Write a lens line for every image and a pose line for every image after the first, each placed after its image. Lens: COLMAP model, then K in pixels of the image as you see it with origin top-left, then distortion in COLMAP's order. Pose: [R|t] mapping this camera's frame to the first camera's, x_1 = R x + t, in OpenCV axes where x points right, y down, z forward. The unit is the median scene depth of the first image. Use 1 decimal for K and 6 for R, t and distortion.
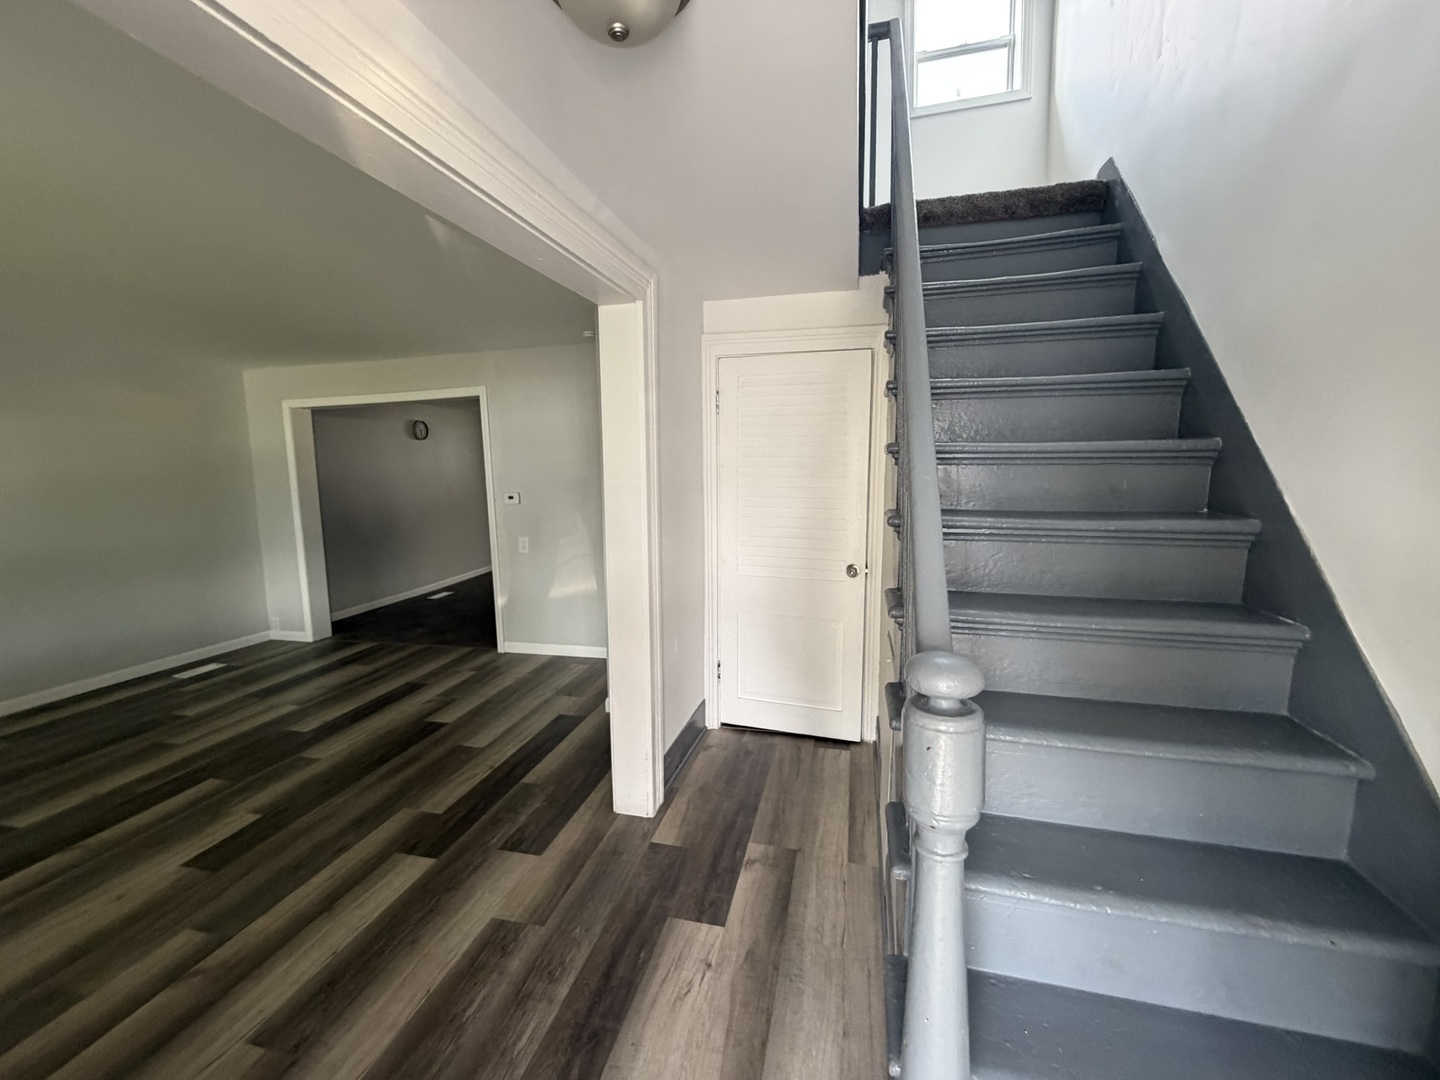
lens RADIAL K [[578.1, 0, 719.0], [0, 578.1, 539.3], [0, 0, 1]] dist [0.001144, -0.000049]
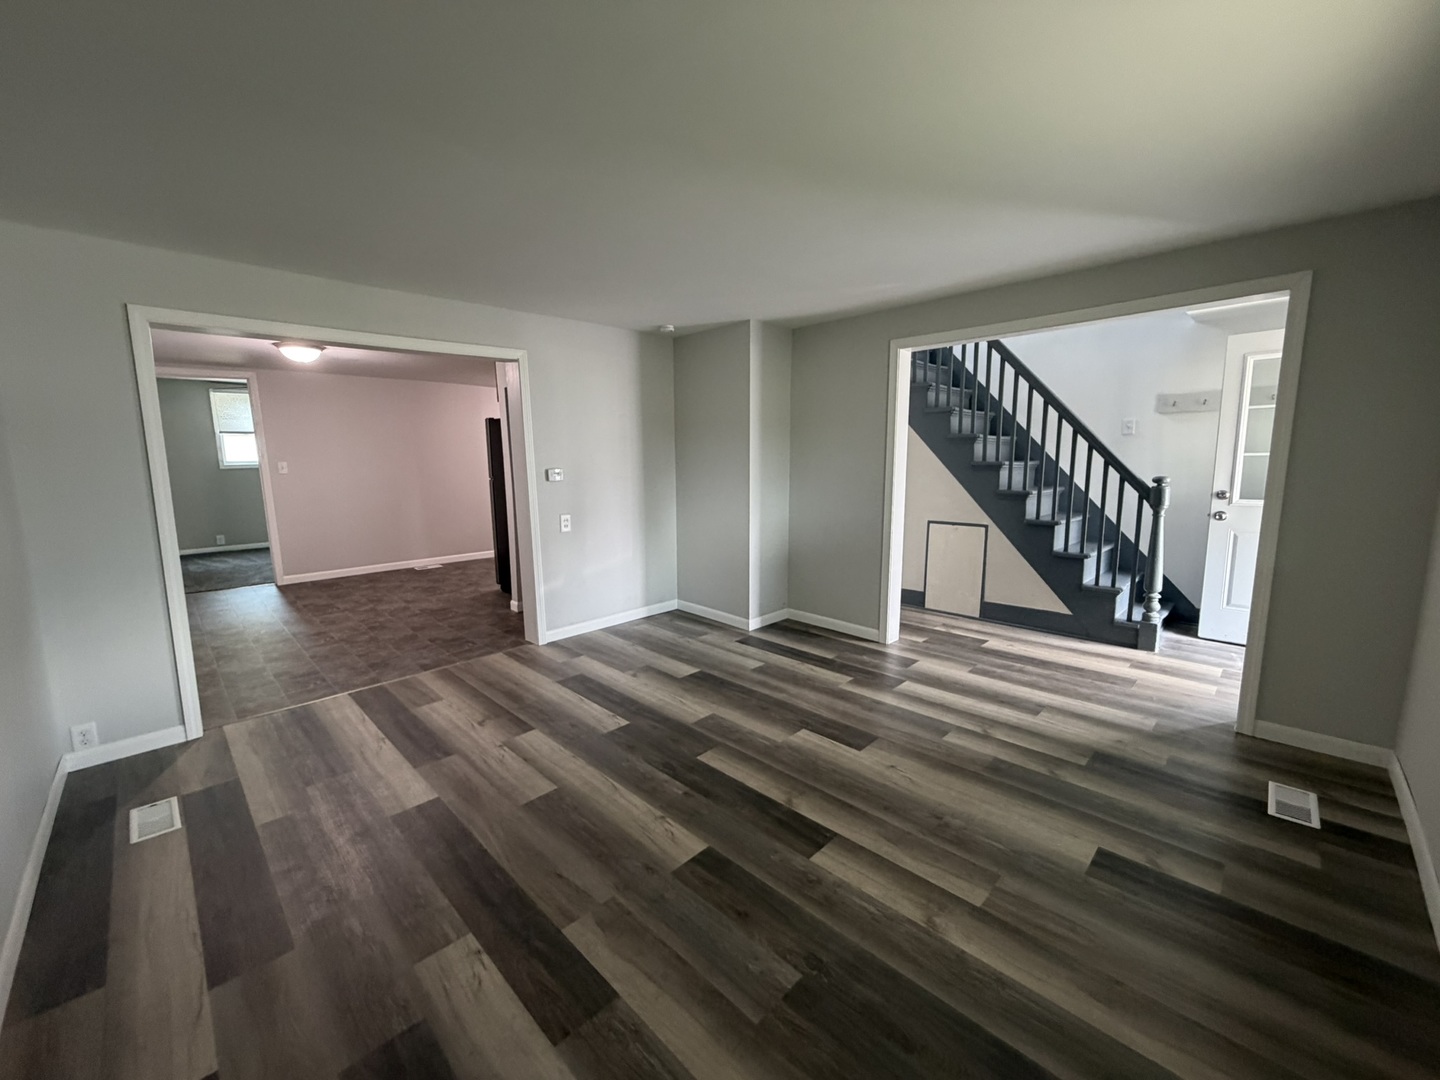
lens RADIAL K [[578.1, 0, 716.2], [0, 578.1, 538.3], [0, 0, 1]] dist [0.001144, -0.000049]
pose [[0.516741, -0.111086, 0.848905, -1.458588], [0.109730, 0.991962, 0.063011, 0.002904], [-0.849081, 0.060590, 0.524777, 0.411242]]
